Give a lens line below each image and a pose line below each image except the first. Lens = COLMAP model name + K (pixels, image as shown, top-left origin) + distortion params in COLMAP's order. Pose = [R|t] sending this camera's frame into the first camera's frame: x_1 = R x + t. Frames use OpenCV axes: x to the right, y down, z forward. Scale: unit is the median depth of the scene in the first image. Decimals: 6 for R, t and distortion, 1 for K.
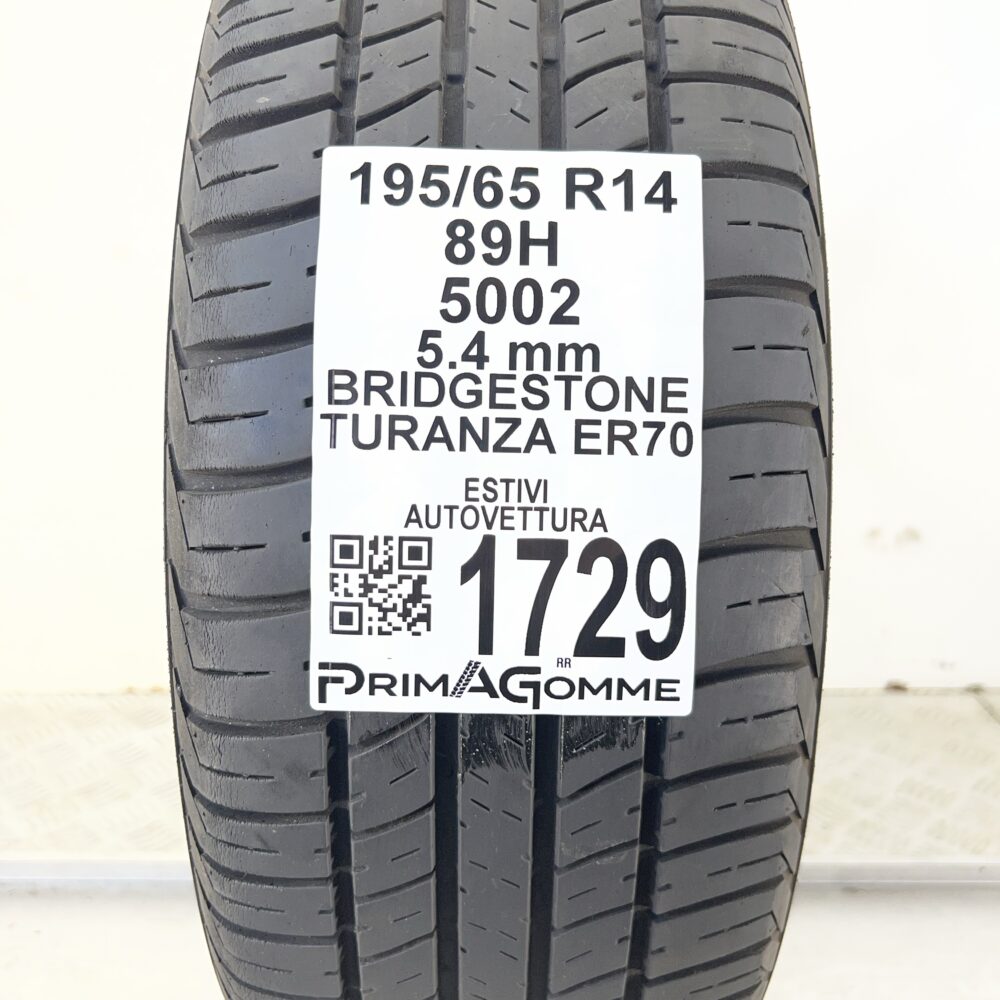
lens RADIAL K [[1198.5, 0, 478.7], [0, 1198.5, 503.1], [0, 0, 1]] dist [0.020746, -0.001647]
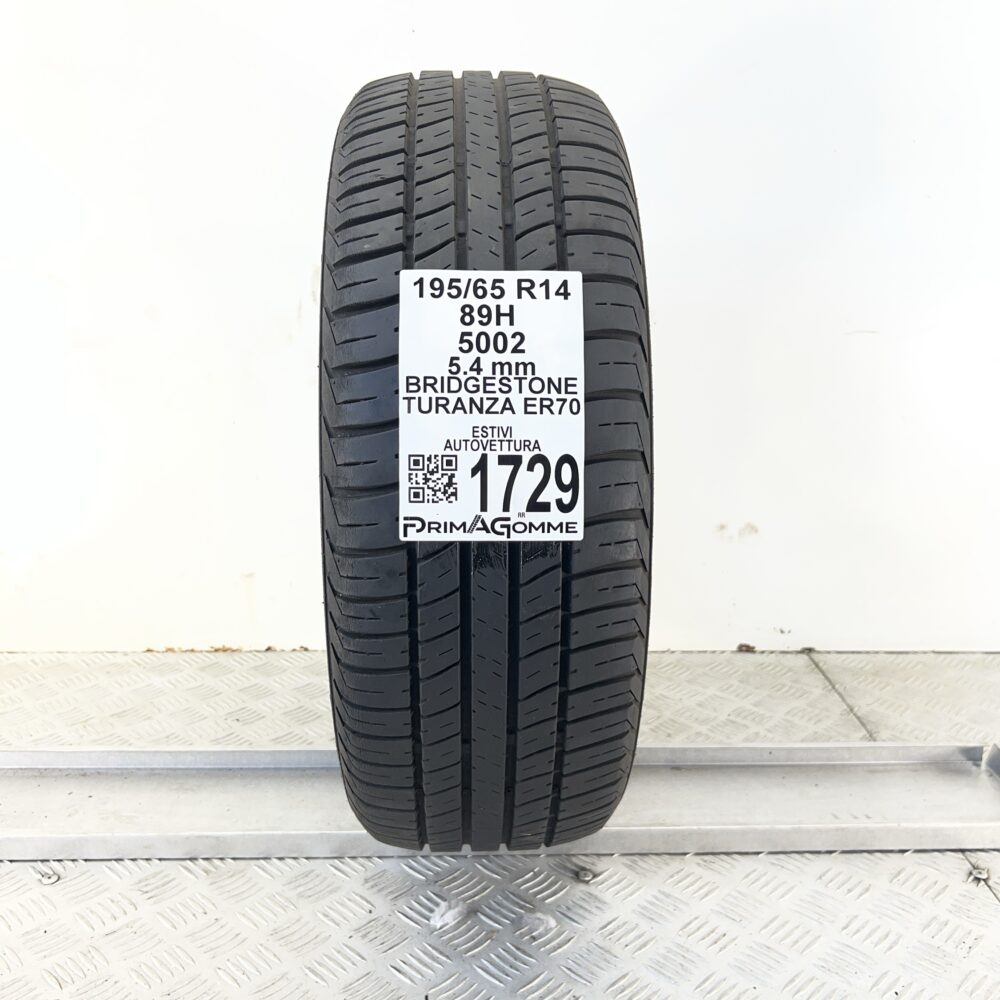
lens RADIAL K [[1184.1, 0, 500.0], [0, 1184.1, 500.0], [0, 0, 1]] dist [0.009693, 0.015079]
pose [[0.998717, -0.019972, 0.046531, -0.061142], [0.022015, 0.998797, -0.043816, 0.196243], [-0.045600, 0.044784, 0.997955, -1.048388]]
